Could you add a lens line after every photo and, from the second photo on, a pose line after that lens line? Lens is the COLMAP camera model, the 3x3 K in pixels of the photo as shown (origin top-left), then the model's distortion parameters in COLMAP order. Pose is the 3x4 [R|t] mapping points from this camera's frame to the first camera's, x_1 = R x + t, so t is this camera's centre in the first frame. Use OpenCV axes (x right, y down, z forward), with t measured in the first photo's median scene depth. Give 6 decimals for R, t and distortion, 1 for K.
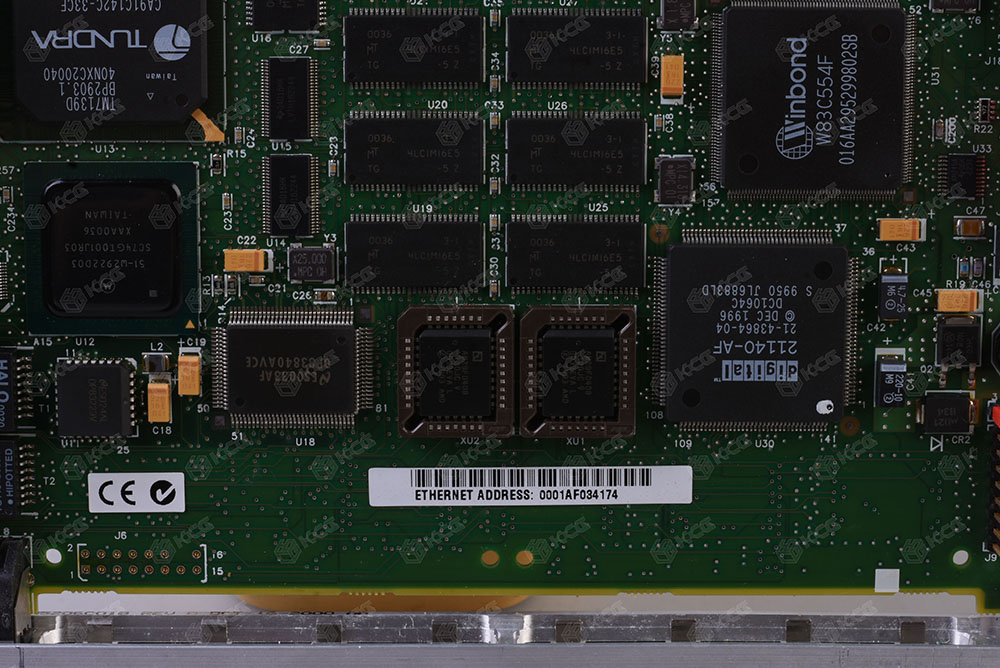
lens RADIAL K [[2143.7, 0, 501.6], [0, 2143.7, 334.3], [0, 0, 1]] dist [-0.124611, 0.000000]
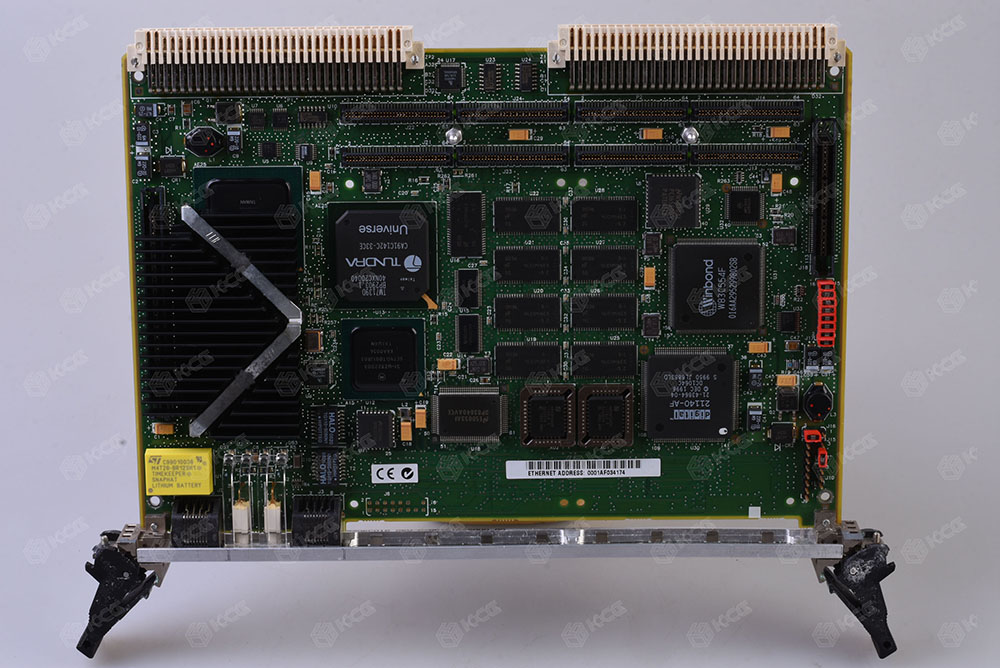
lens RADIAL K [[2143.7, 0, 499.2], [0, 2143.7, 334.5], [0, 0, 1]] dist [-0.124611, 0.000000]
pose [[0.999906, -0.008246, -0.010927, -0.045233], [0.008871, 0.998247, 0.058518, -0.185524], [0.010426, -0.058610, 0.998227, -1.096111]]
